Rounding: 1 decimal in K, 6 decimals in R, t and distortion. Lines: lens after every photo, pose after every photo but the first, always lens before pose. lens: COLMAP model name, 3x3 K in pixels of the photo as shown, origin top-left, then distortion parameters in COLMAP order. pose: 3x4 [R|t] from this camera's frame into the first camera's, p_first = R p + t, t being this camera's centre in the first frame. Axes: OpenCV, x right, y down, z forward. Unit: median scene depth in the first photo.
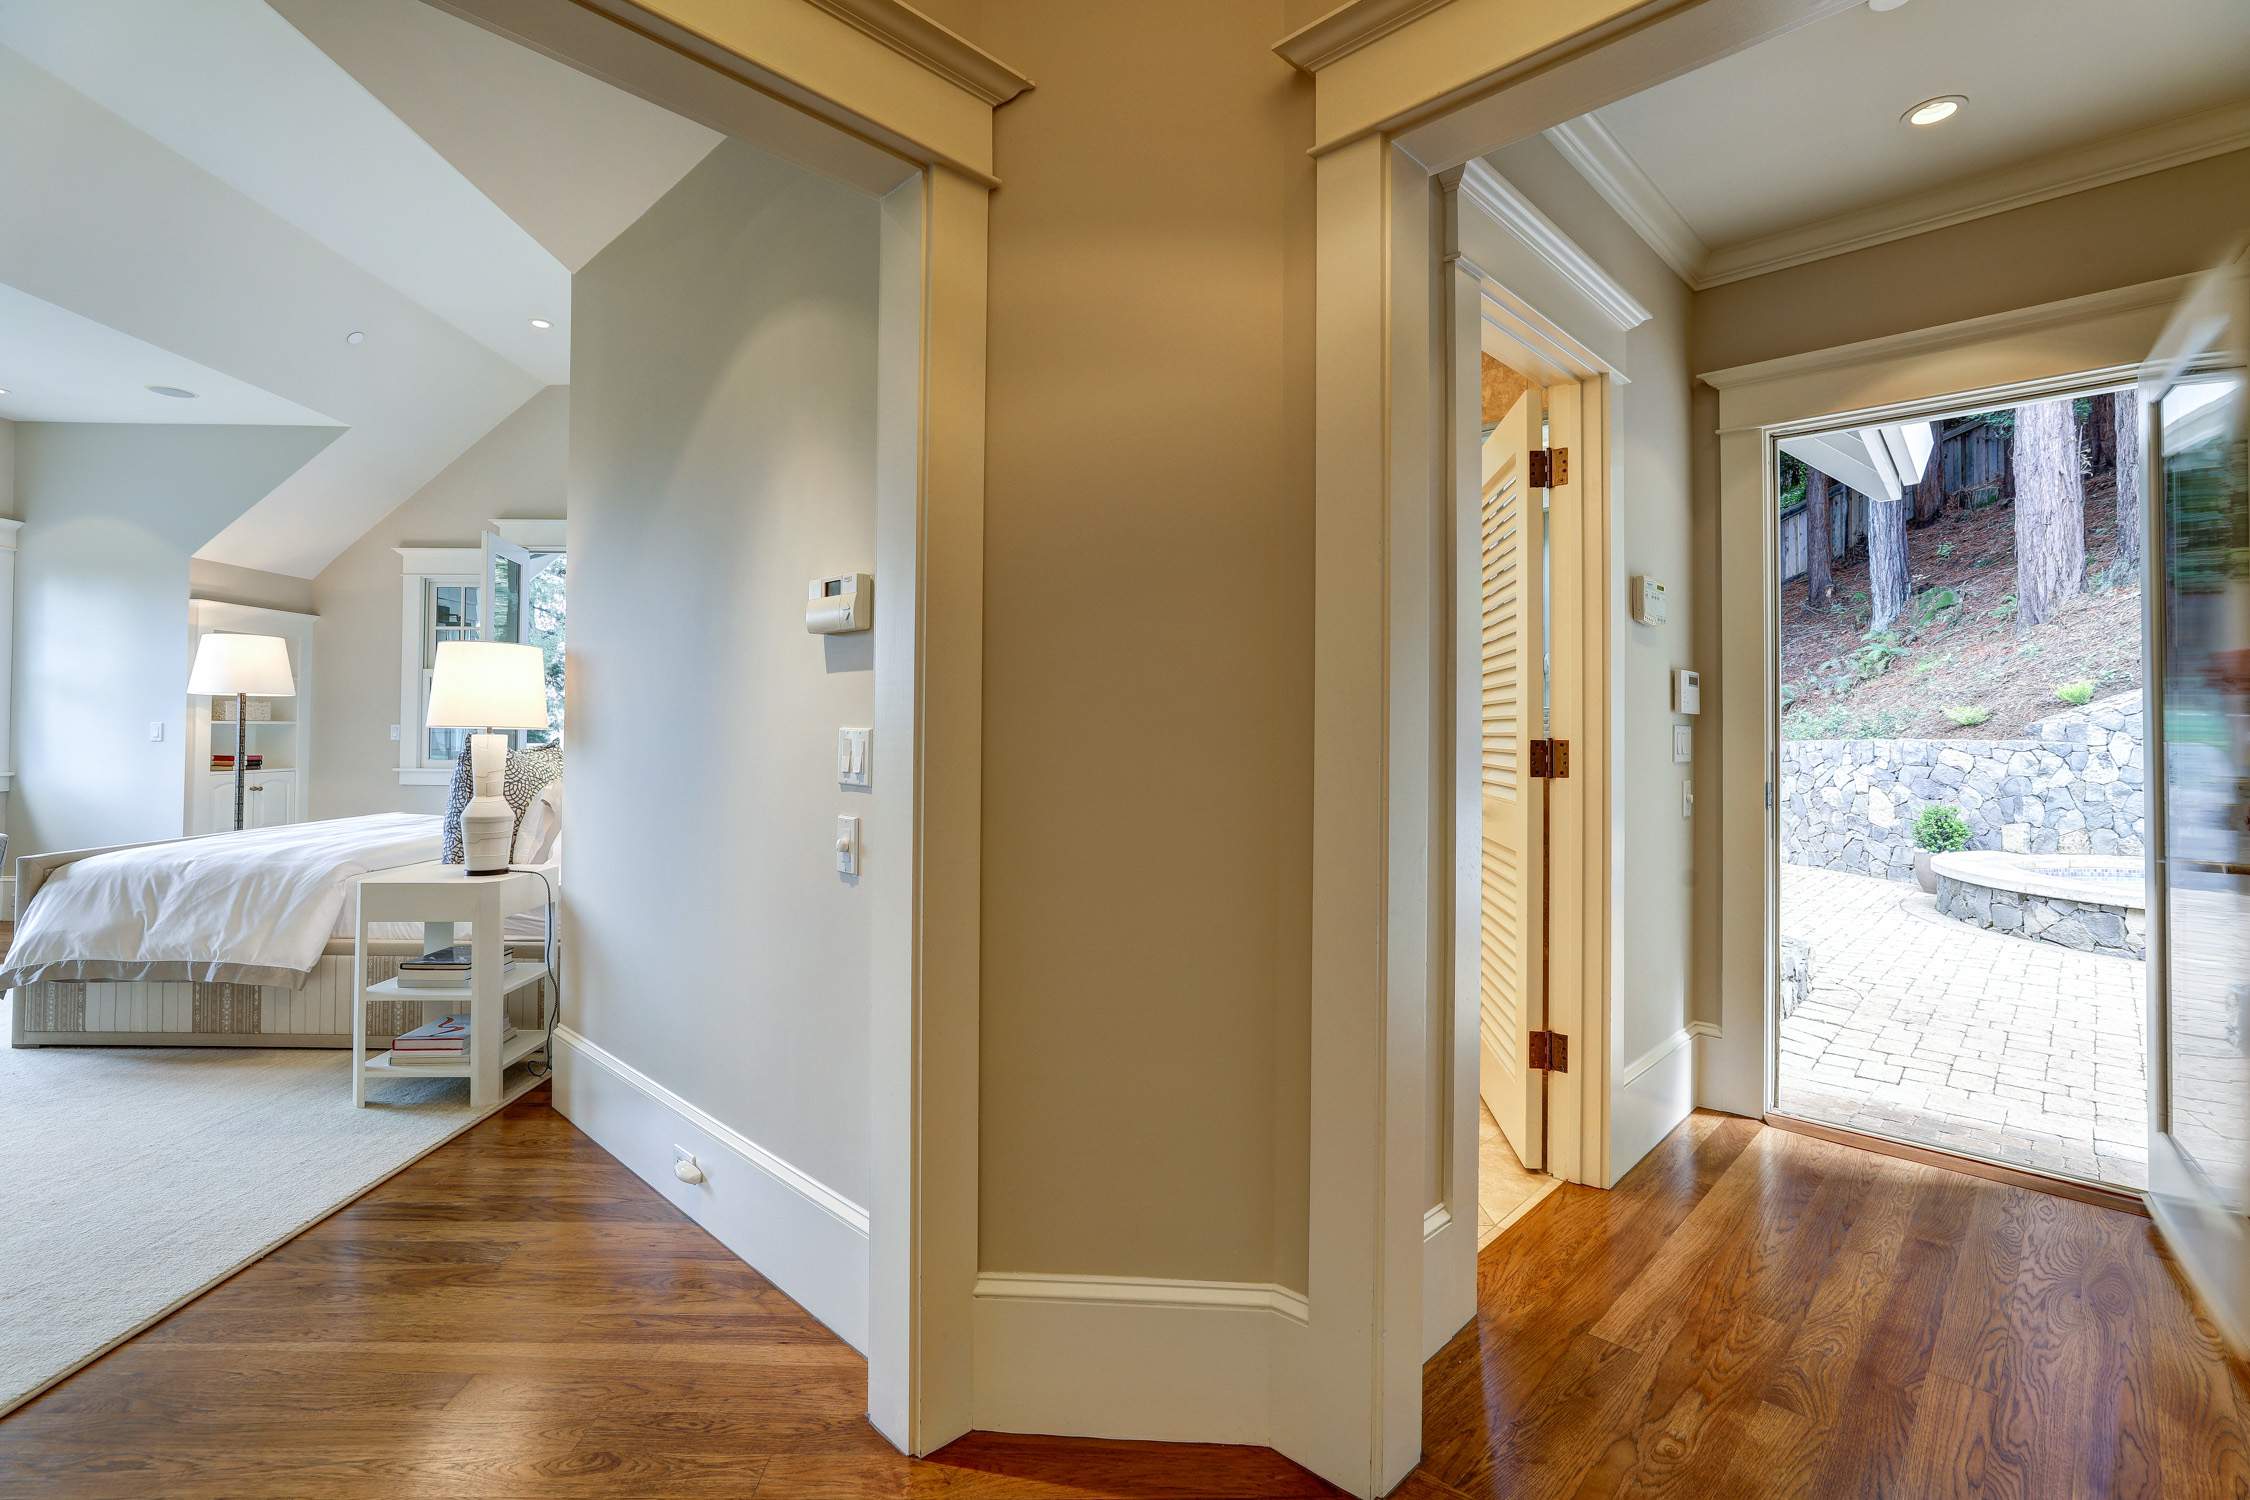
lens RADIAL K [[1023.2, 0, 1114.2], [0, 1023.2, 721.4], [0, 0, 1]] dist [-0.033620, 0.014836]
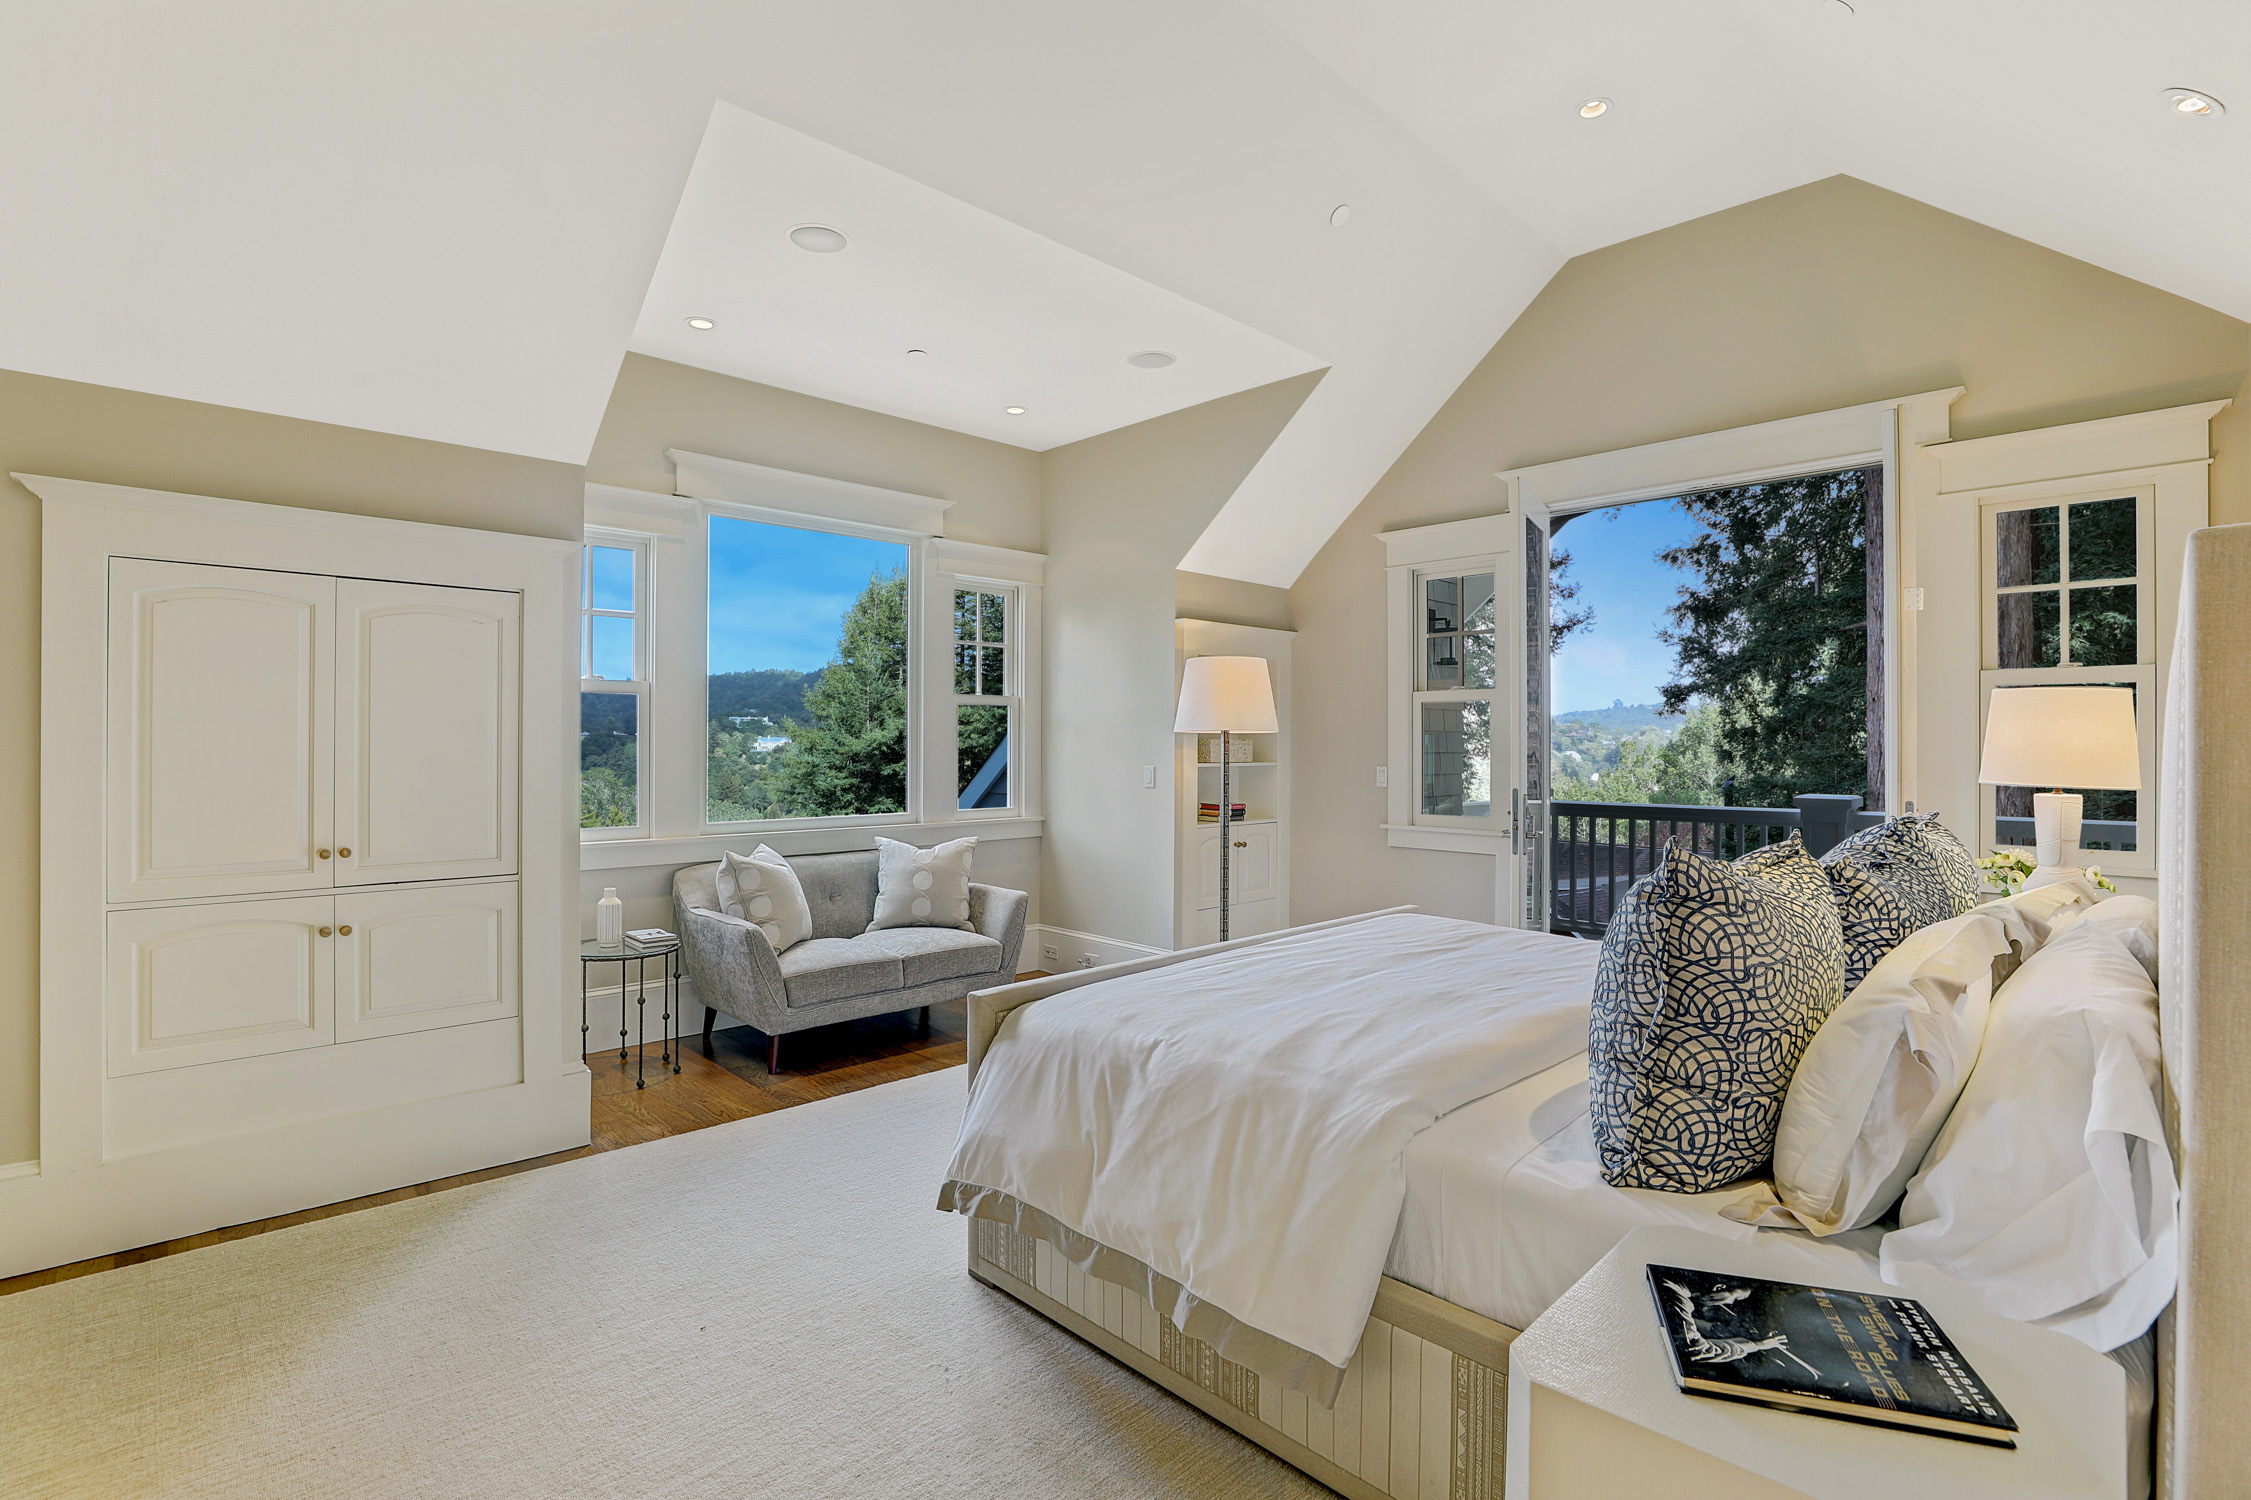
lens RADIAL K [[1023.7, 0, 1114.7], [0, 1023.7, 721.4], [0, 0, 1]] dist [-0.033620, 0.014836]
pose [[0.679760, -0.024878, -0.733012, -0.421355], [0.011549, 0.999664, -0.023218, -0.021682], [0.733343, 0.007317, 0.679819, 0.487695]]
